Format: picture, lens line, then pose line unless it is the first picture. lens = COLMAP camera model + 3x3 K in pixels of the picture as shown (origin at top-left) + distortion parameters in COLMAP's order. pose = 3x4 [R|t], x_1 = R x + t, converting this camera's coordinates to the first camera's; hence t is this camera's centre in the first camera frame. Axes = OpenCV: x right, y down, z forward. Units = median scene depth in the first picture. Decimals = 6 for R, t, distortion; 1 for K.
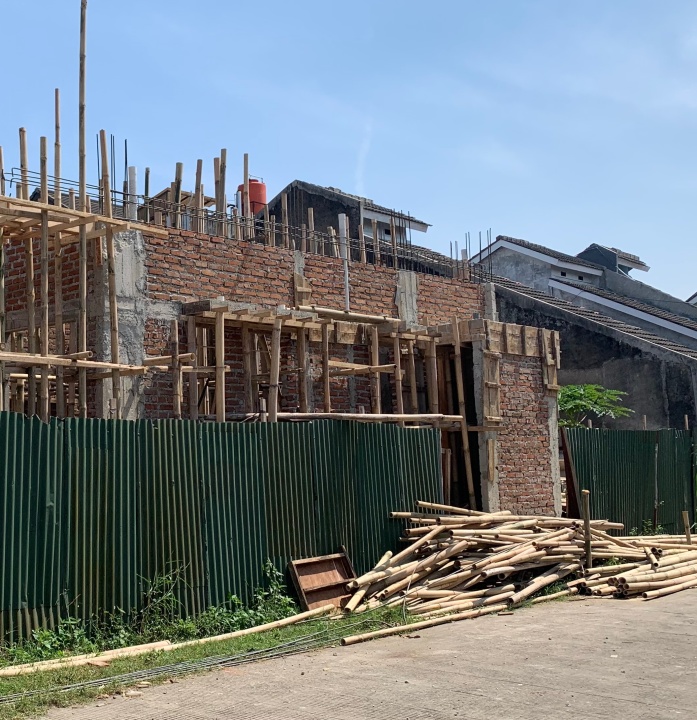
lens RADIAL K [[825.5, 0, 322.9], [0, 825.5, 328.2], [0, 0, 1]] dist [-0.051857, 0.000000]
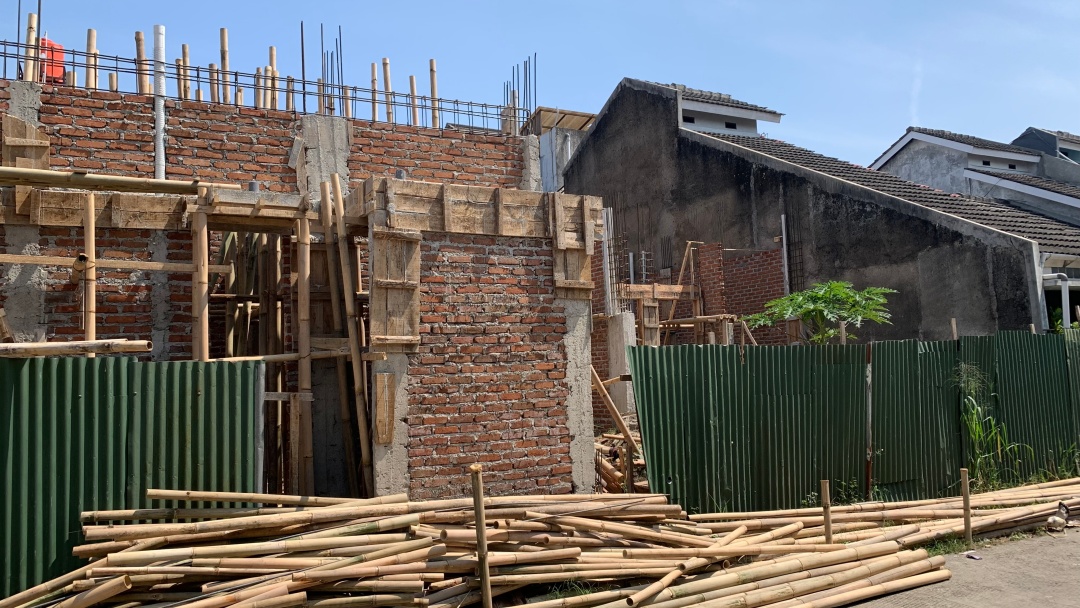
lens RADIAL K [[827.2, 0, 531.4], [0, 827.2, 295.9], [0, 0, 1]] dist [0.059862, -0.087826]
pose [[0.976033, -0.041904, -0.213549, 0.414726], [0.055169, 0.996875, 0.056540, 0.046593], [0.210513, -0.066966, 0.975295, 0.405757]]
